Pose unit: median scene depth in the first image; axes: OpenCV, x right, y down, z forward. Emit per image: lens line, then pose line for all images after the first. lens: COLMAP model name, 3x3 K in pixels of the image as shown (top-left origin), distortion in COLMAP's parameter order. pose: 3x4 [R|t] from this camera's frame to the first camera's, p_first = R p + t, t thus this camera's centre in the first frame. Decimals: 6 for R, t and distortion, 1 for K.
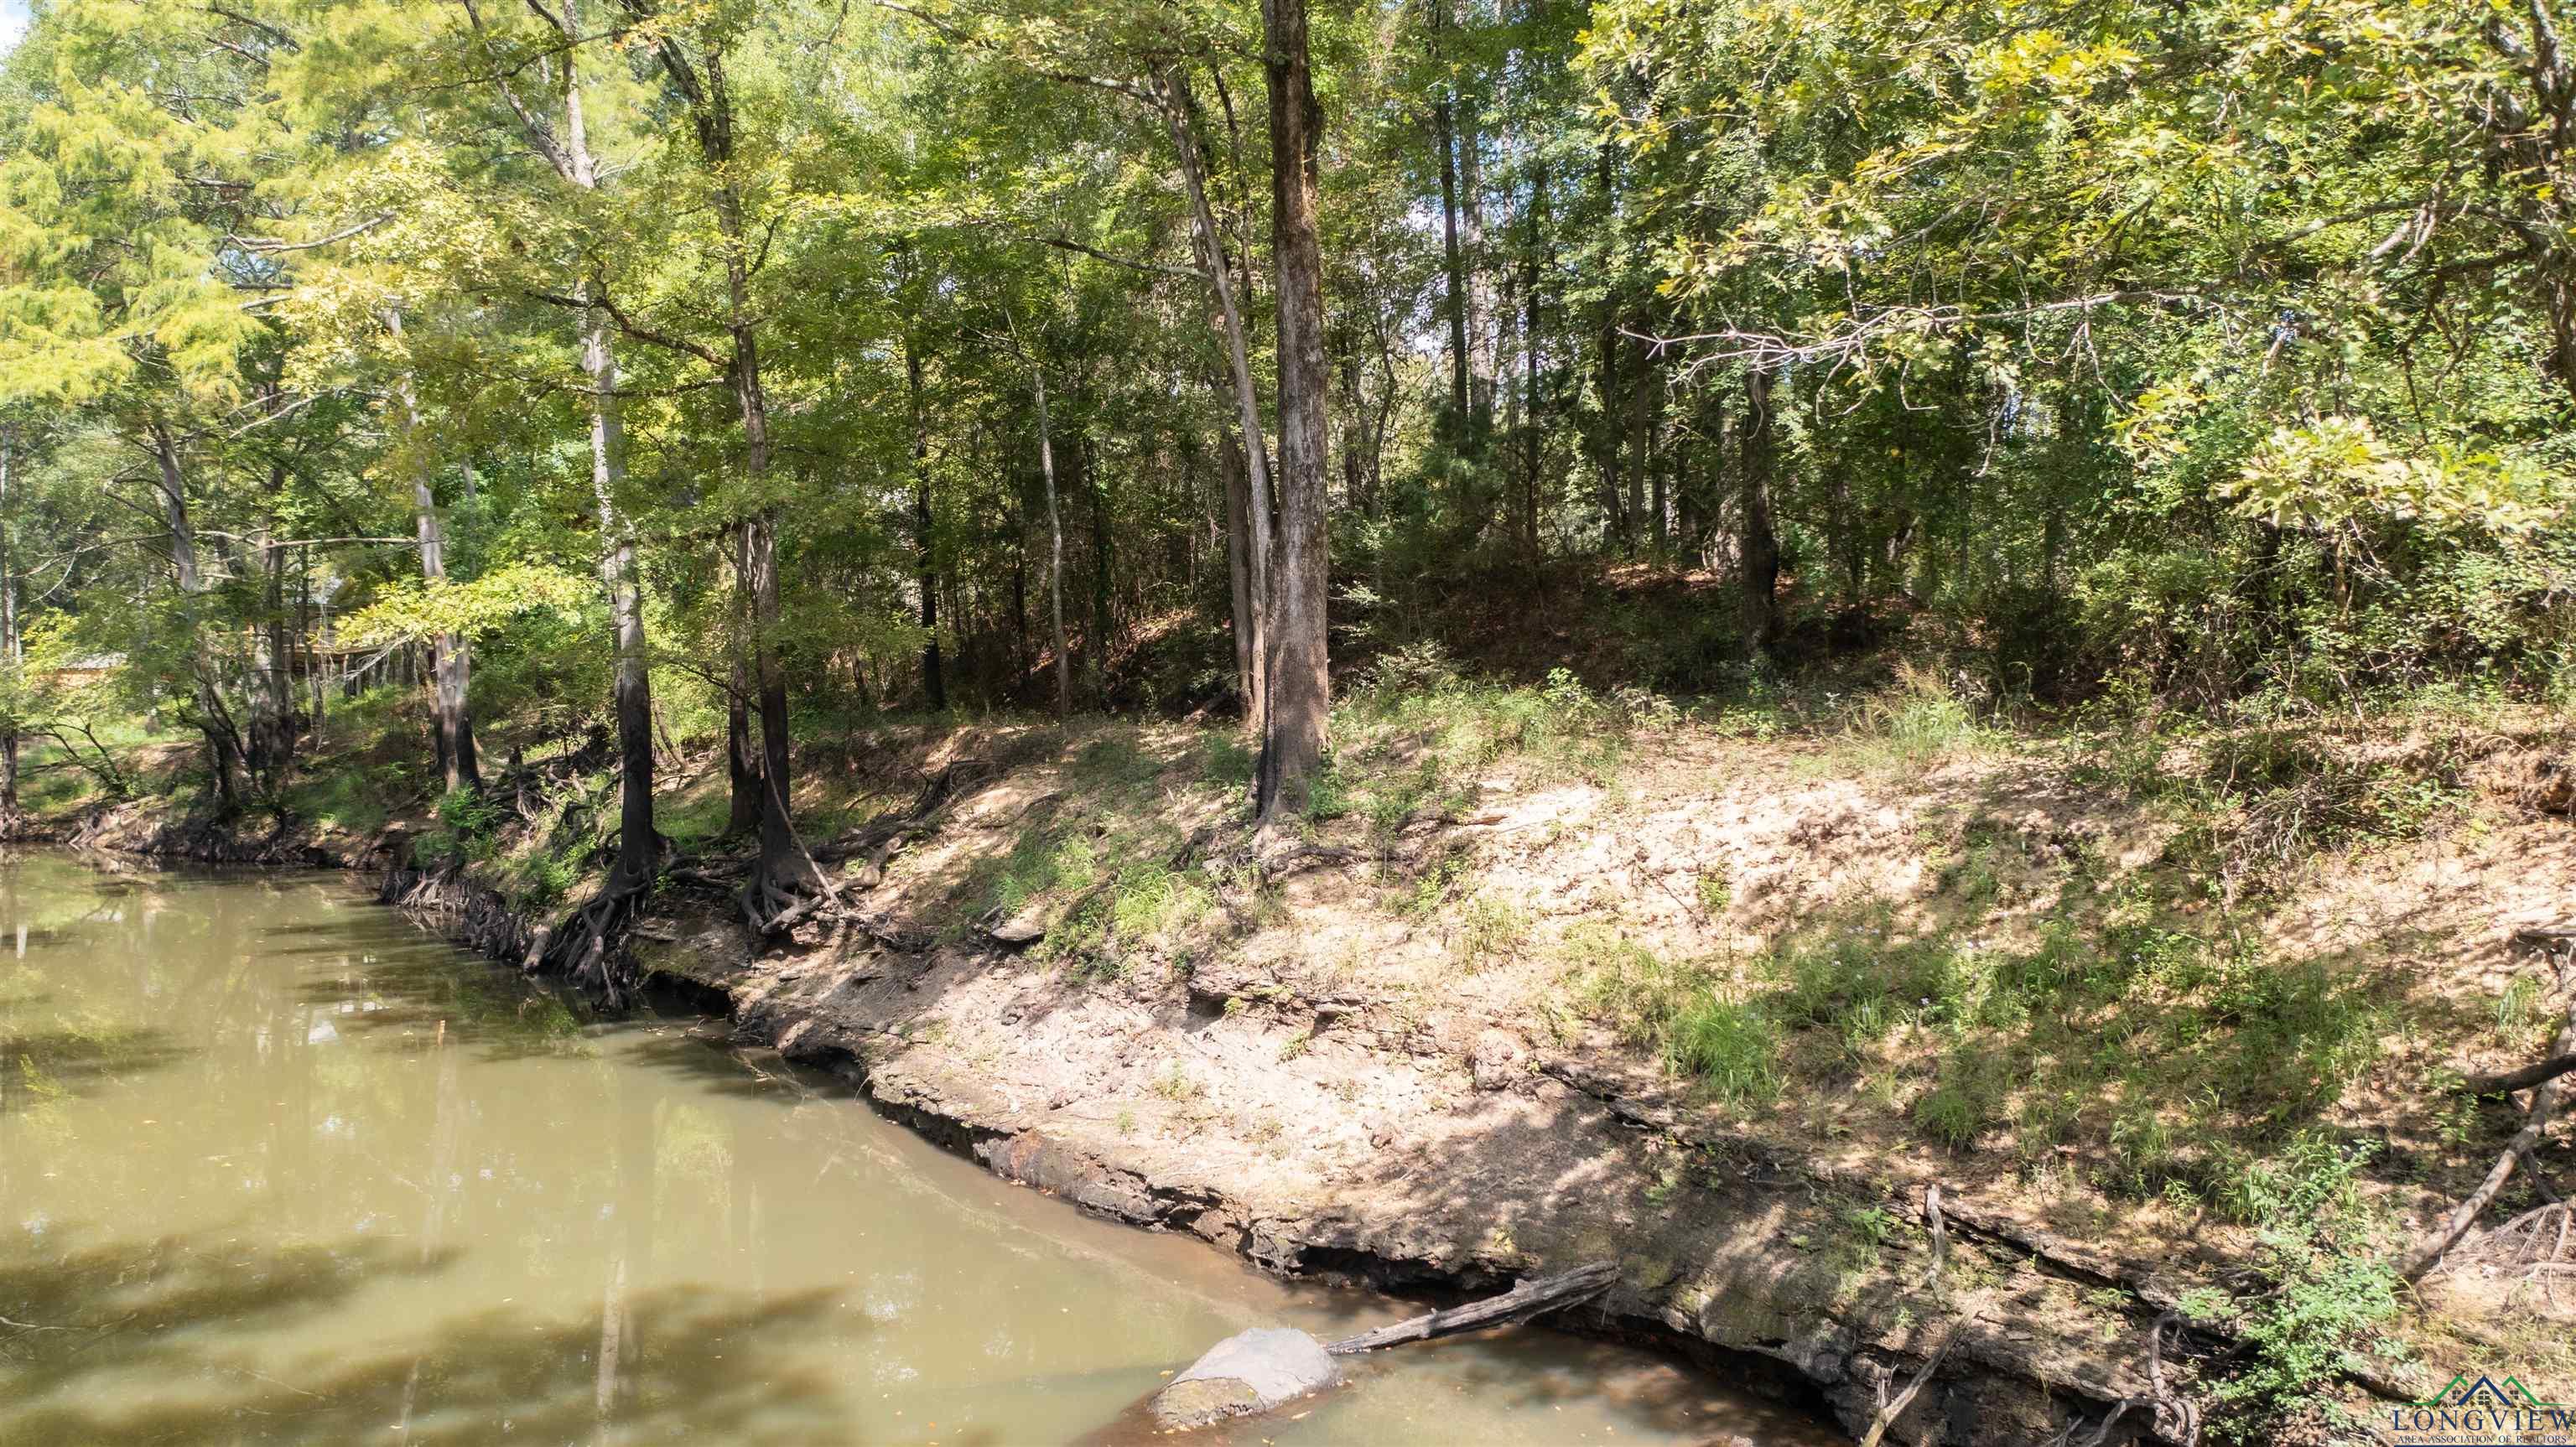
lens RADIAL K [[2046.1, 0, 1306.8], [0, 2046.1, 704.9], [0, 0, 1]] dist [-0.026617, 0.004856]
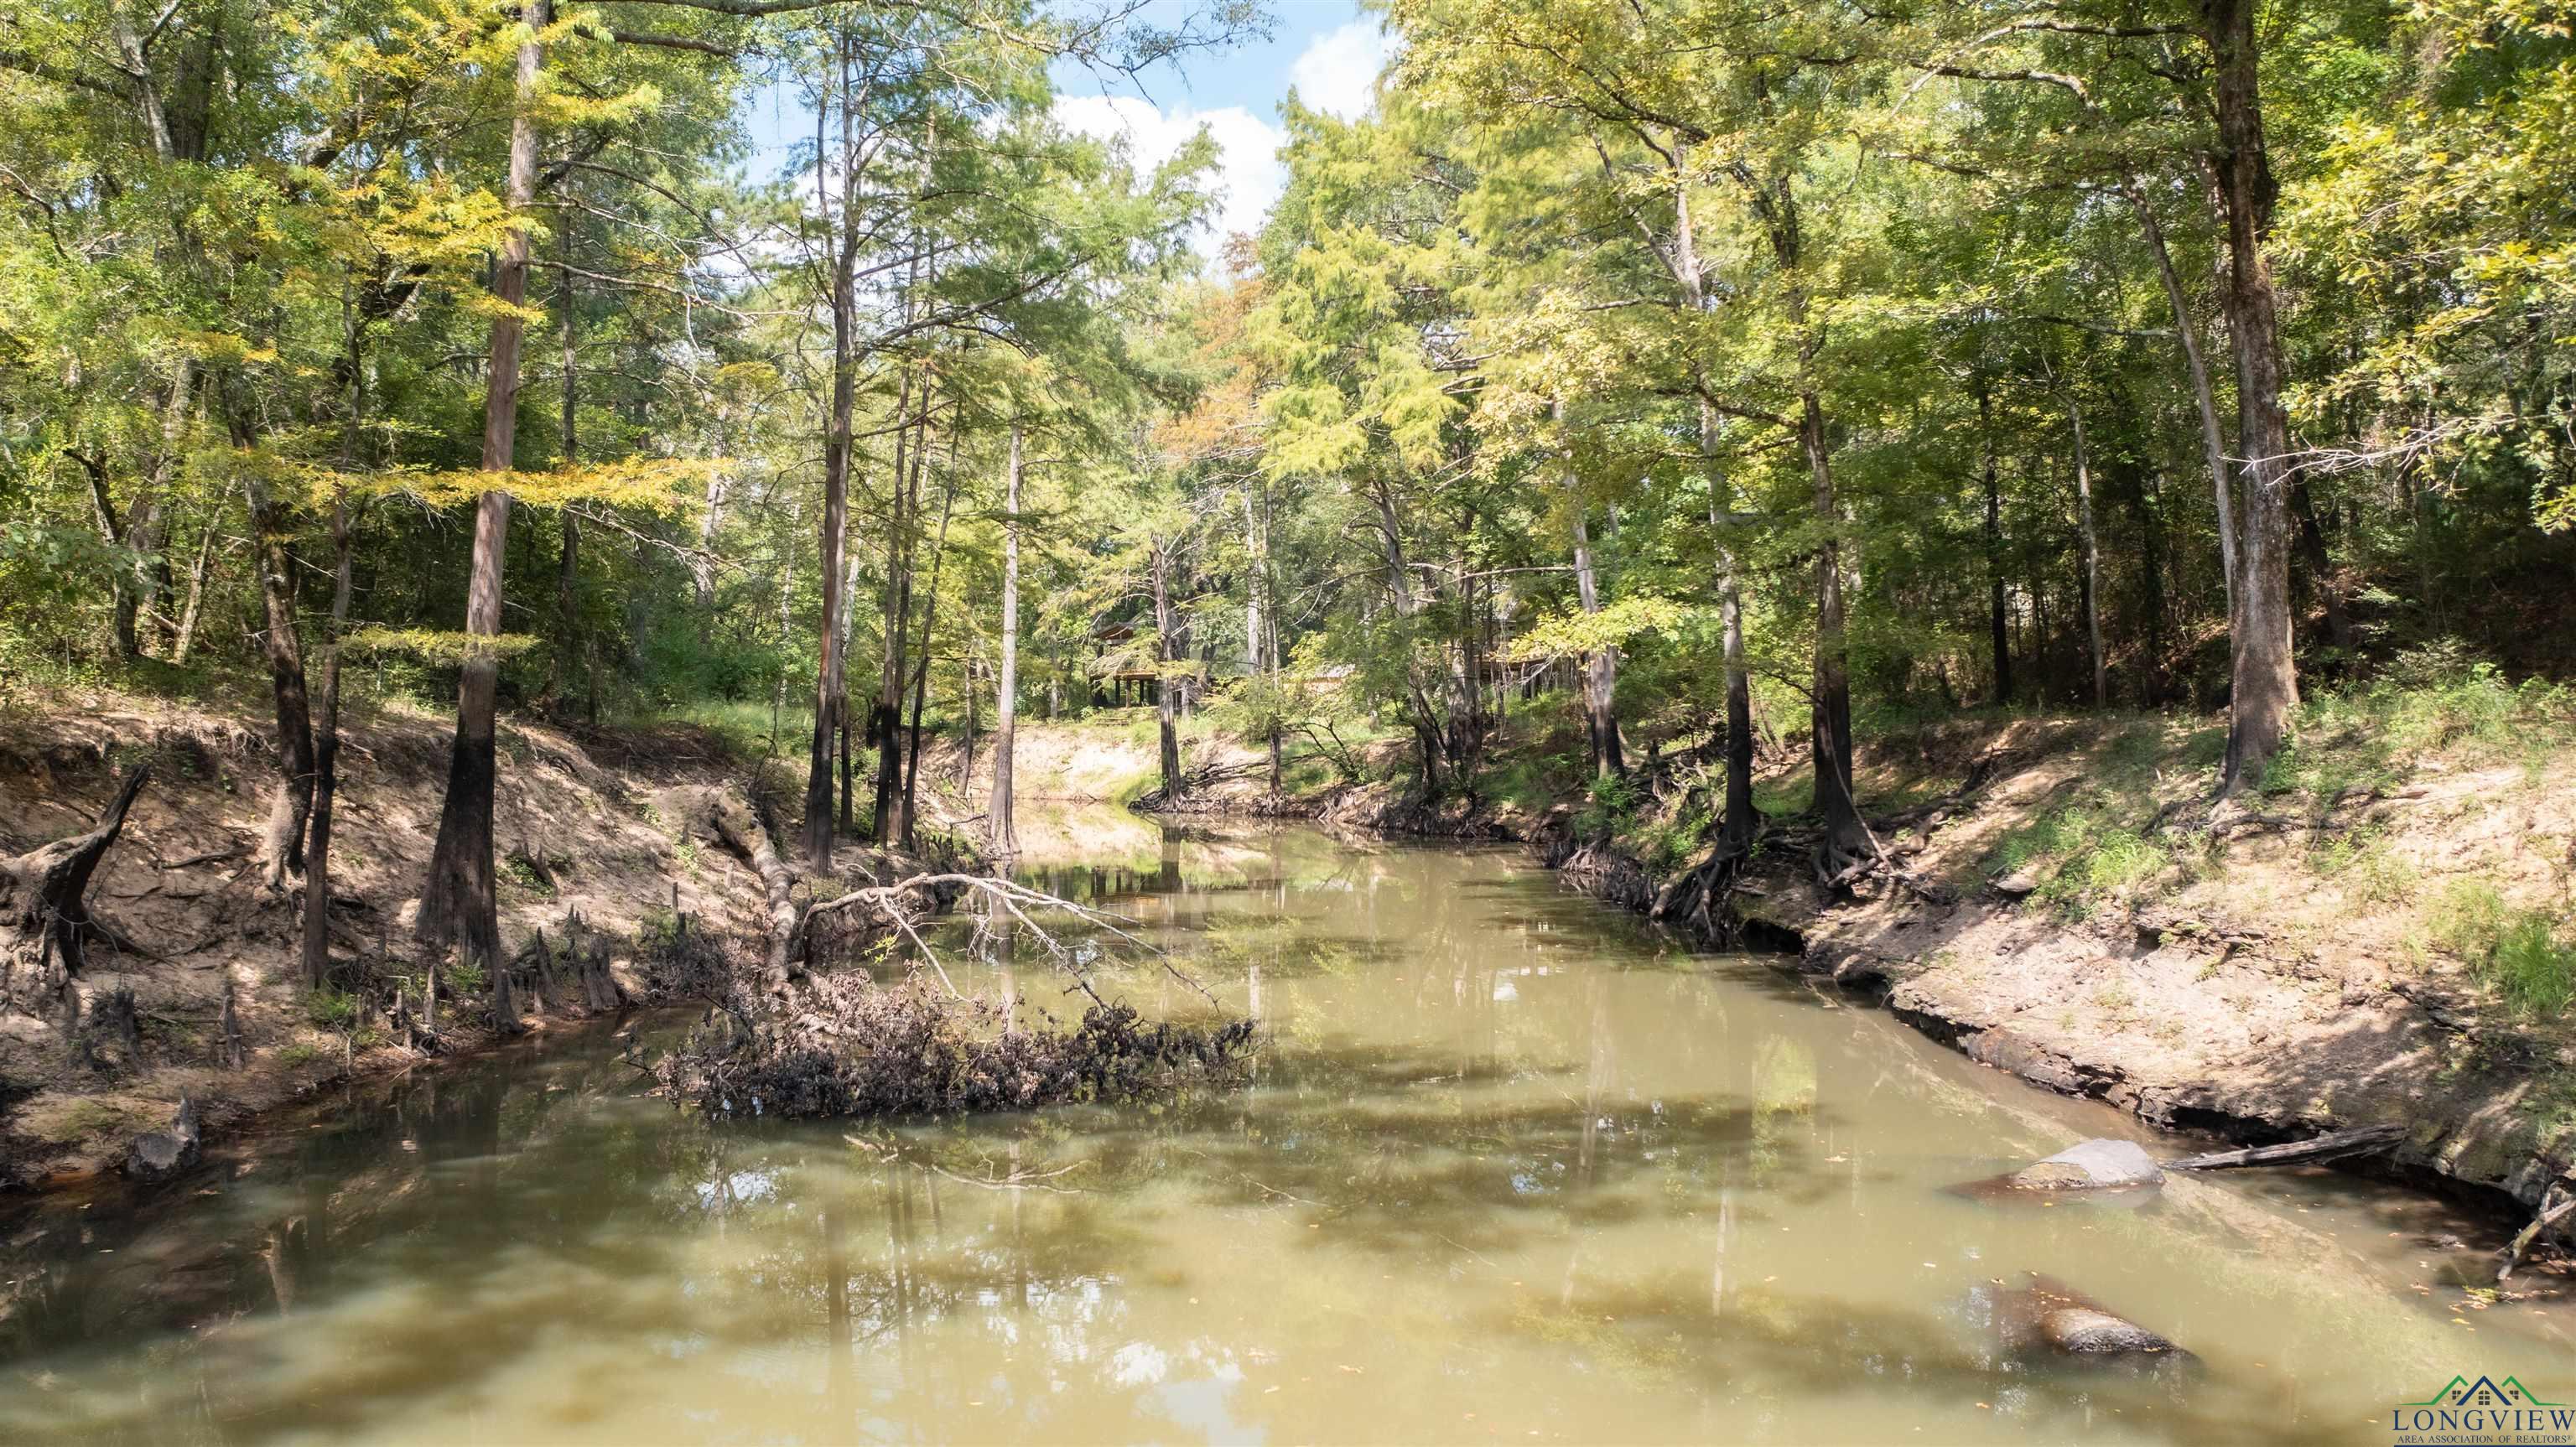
lens RADIAL K [[2046.1, 0, 1306.8], [0, 2046.1, 704.9], [0, 0, 1]] dist [-0.026617, 0.004856]
pose [[0.853789, -0.005320, -0.520593, 0.105112], [0.004887, 0.999986, -0.002205, 0.003280], [0.520597, -0.000662, 0.853802, -0.210879]]
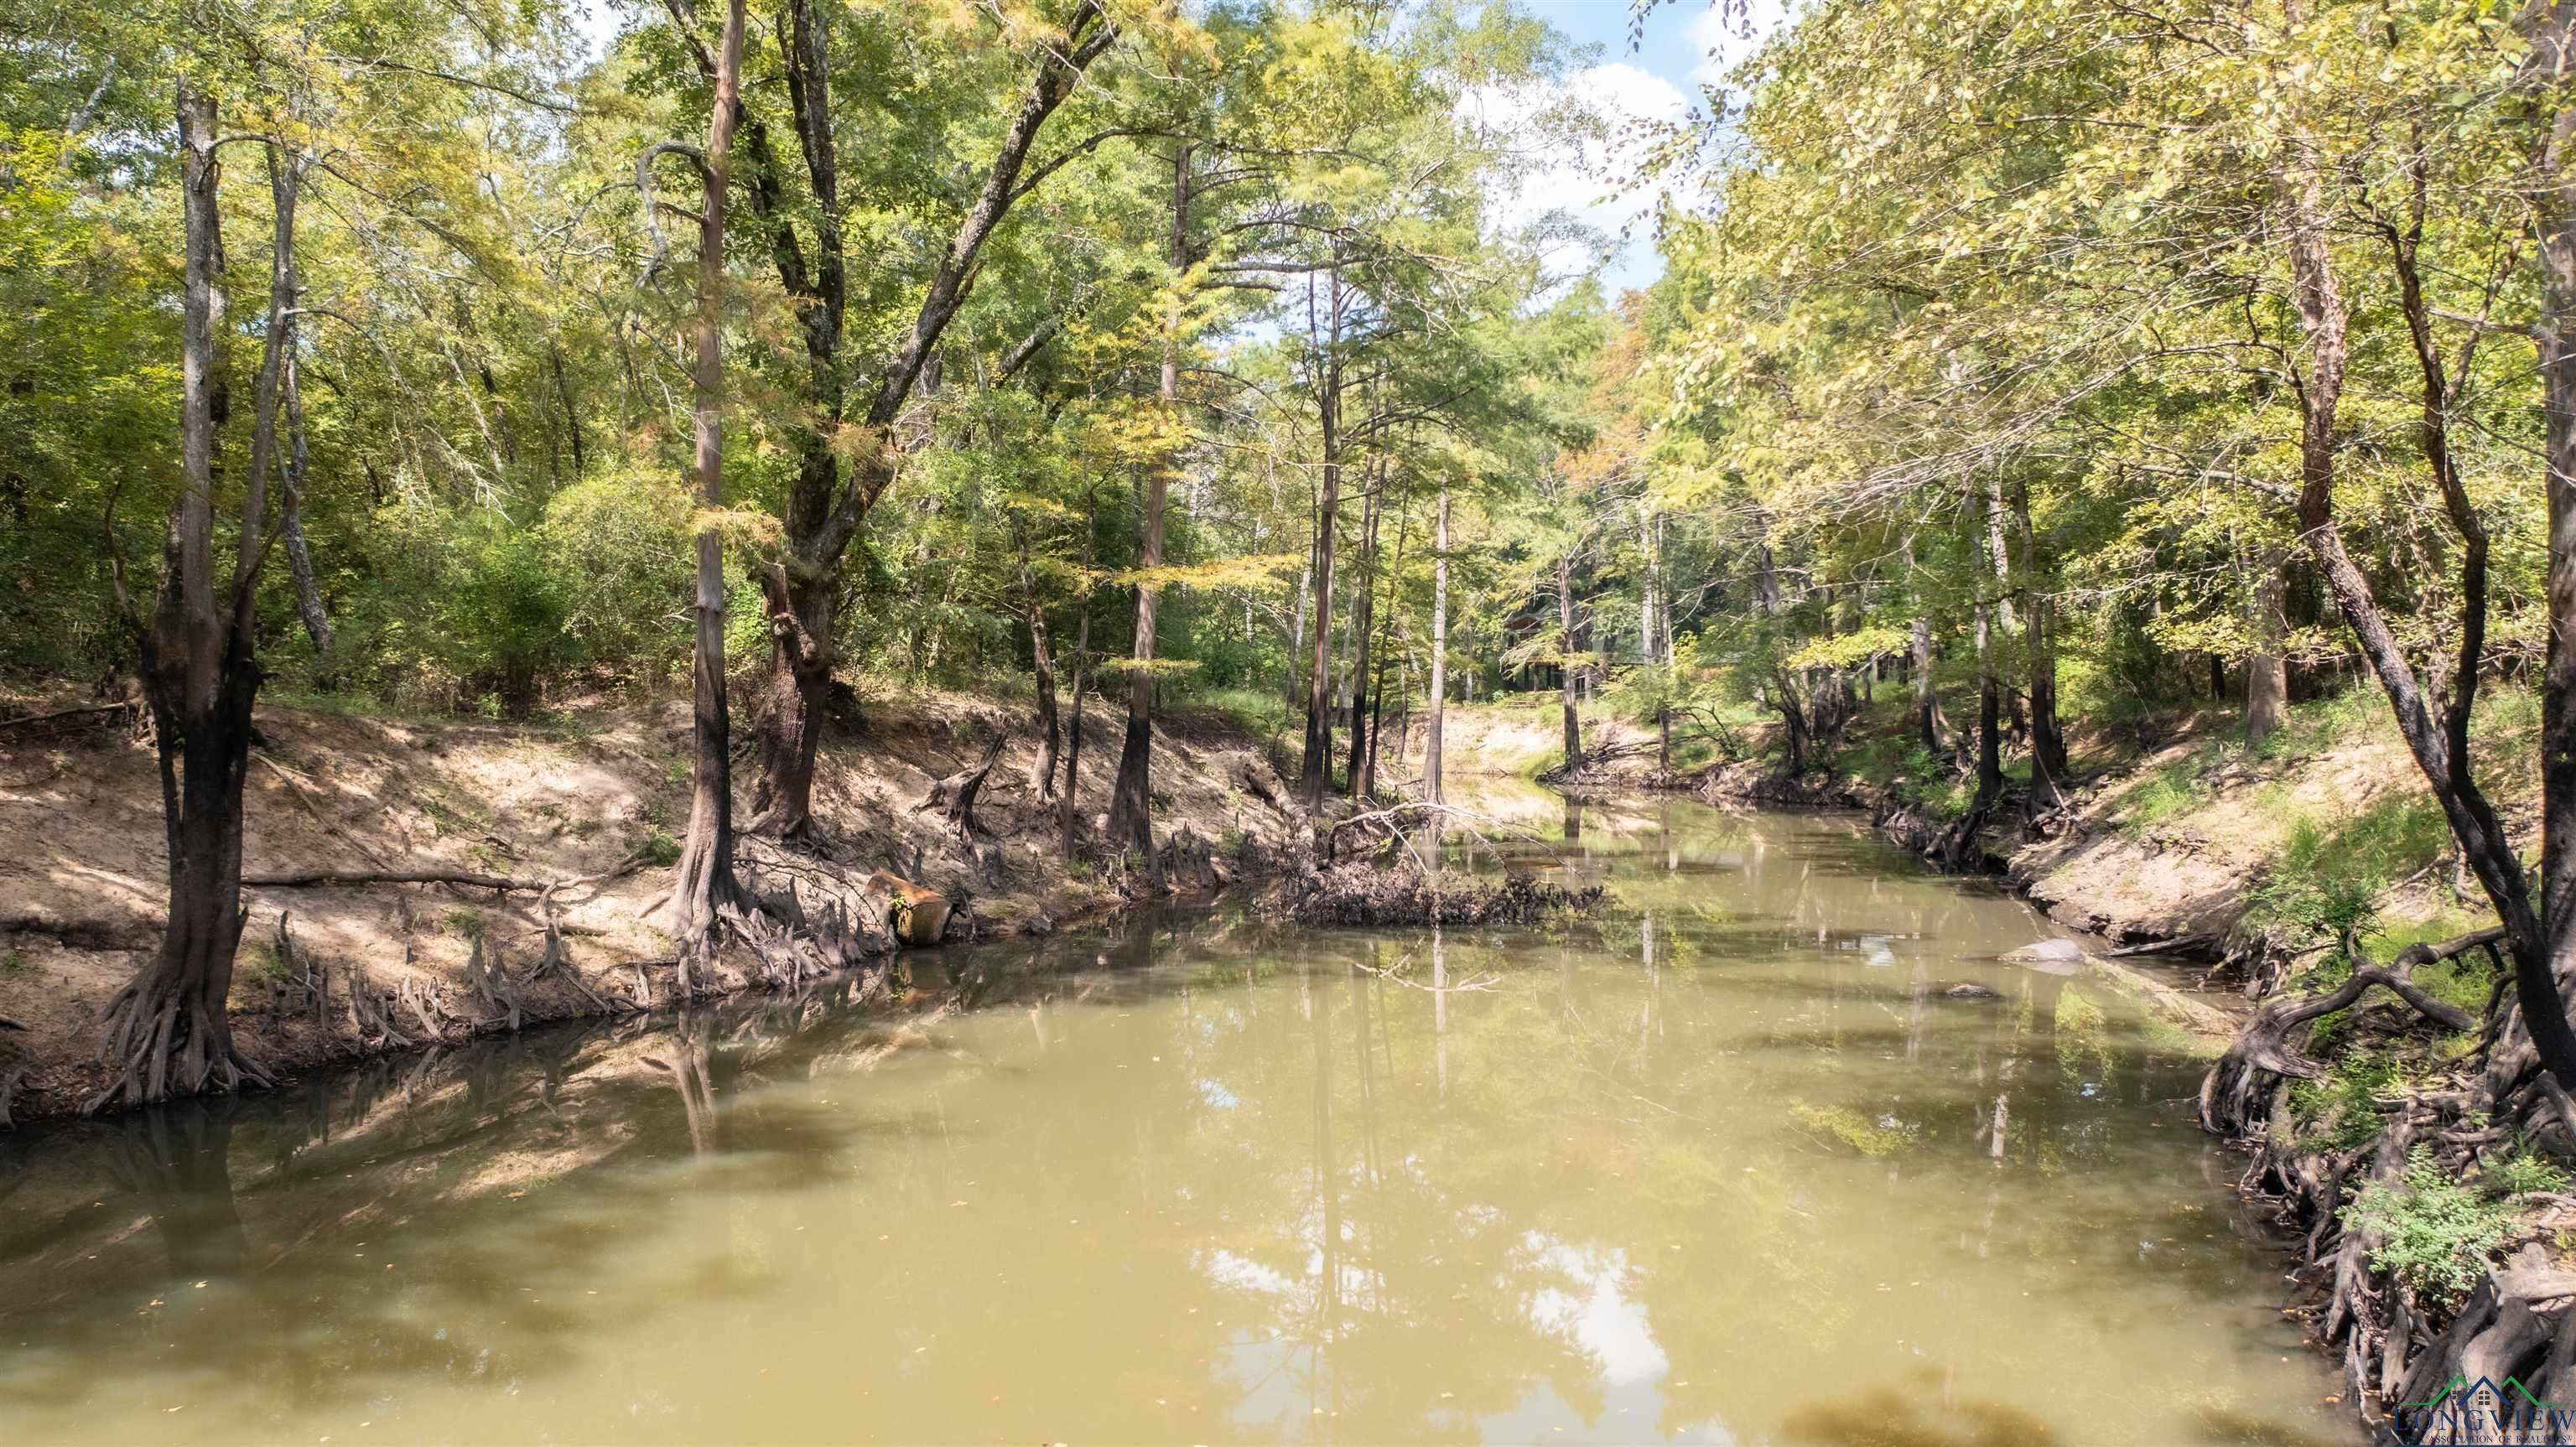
lens RADIAL K [[2046.1, 0, 1306.8], [0, 2046.1, 704.9], [0, 0, 1]] dist [-0.026617, 0.004856]
pose [[0.733865, 0.002896, -0.679289, 0.459538], [0.001868, 0.999979, 0.006282, -0.004857], [0.679293, -0.005879, 0.733844, -0.686055]]
